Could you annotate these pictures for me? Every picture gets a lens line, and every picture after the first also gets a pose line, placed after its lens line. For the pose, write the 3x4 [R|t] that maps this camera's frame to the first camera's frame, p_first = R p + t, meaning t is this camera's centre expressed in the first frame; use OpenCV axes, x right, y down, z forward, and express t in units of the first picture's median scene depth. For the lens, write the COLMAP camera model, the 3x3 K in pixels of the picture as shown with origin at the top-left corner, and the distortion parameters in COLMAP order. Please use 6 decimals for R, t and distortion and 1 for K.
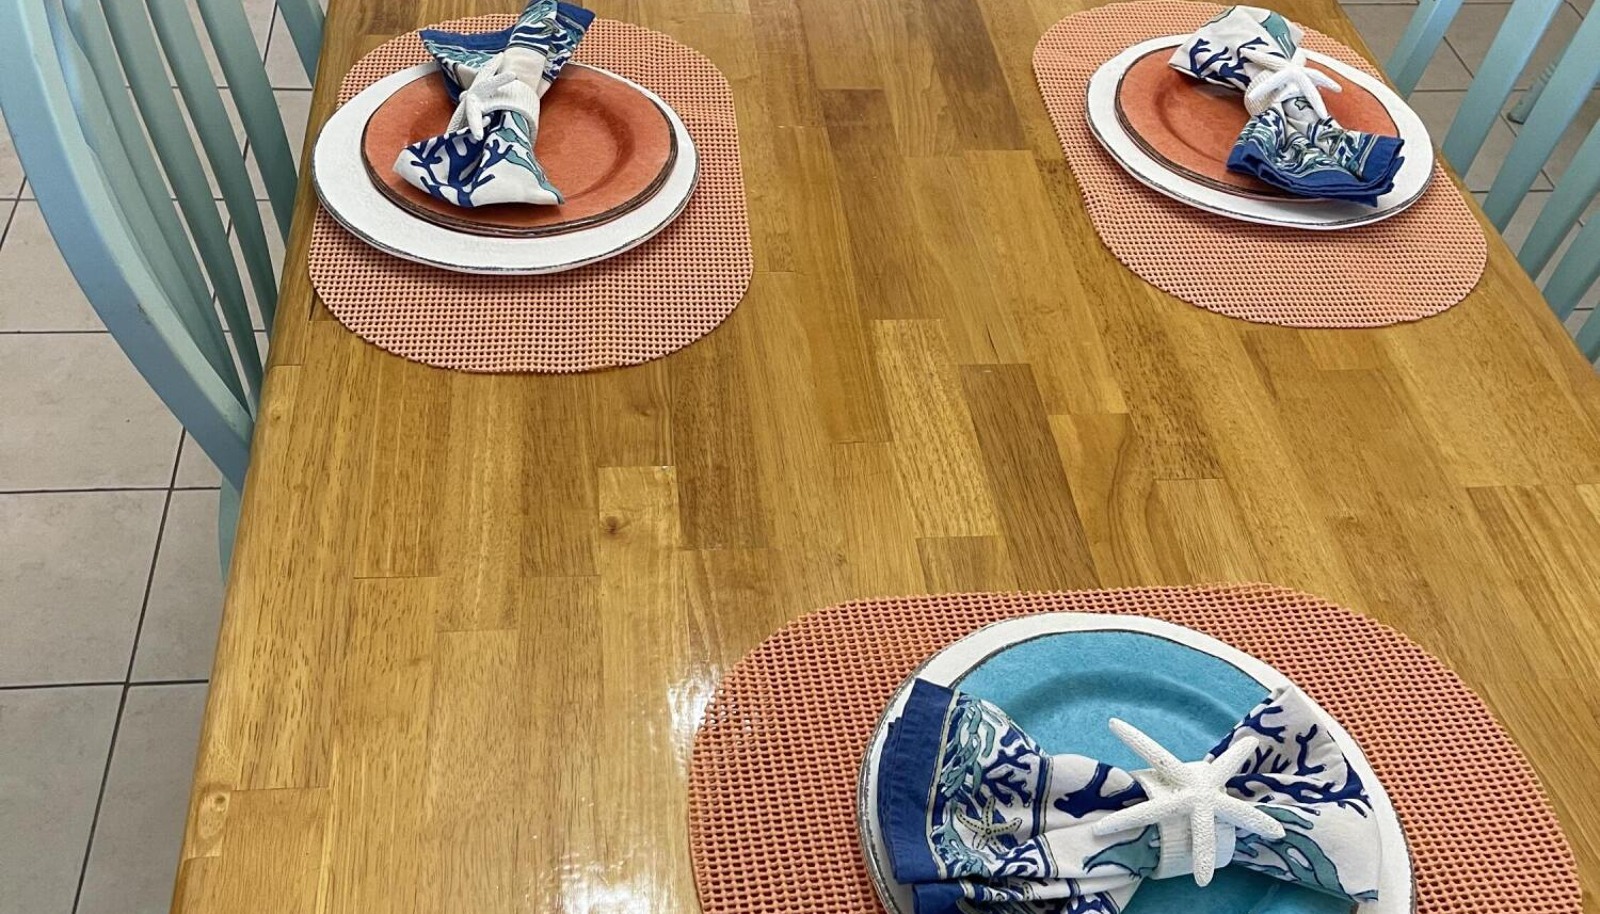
lens RADIAL K [[1672.7, 0, 698.4], [0, 1672.7, 451.9], [0, 0, 1]] dist [0.186446, -0.284638]
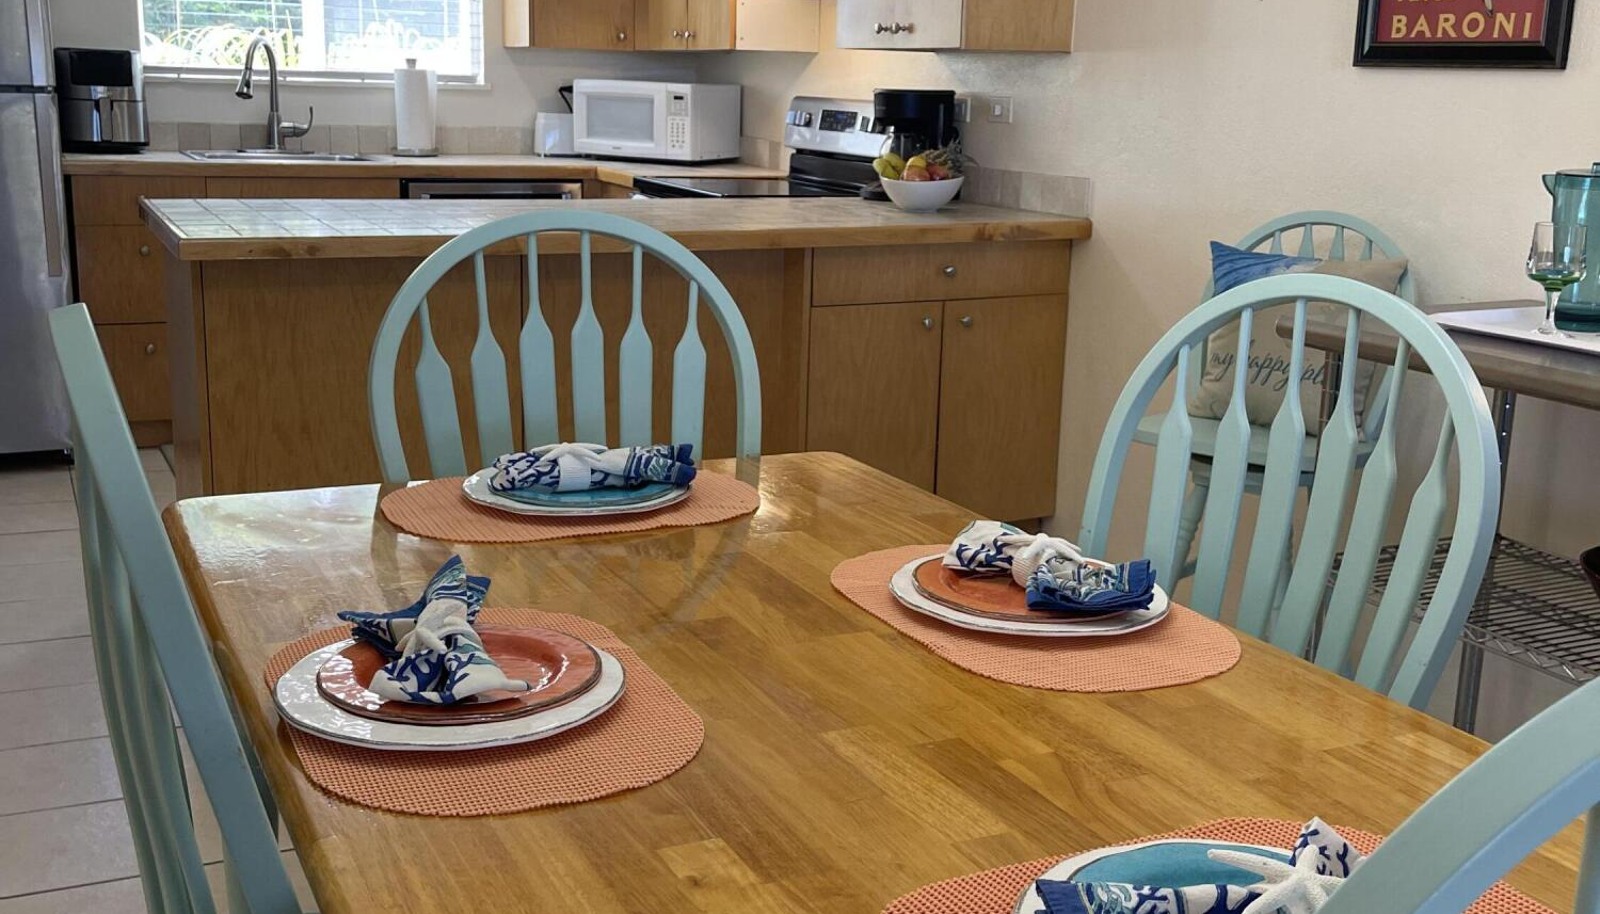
lens RADIAL K [[1672.7, 0, 698.4], [0, 1672.7, 451.9], [0, 0, 1]] dist [0.186446, -0.284638]
pose [[0.949449, -0.093868, 0.299559, -0.296189], [0.229891, 0.857710, -0.459873, 0.262257], [-0.213767, 0.505492, 0.835931, -0.056234]]
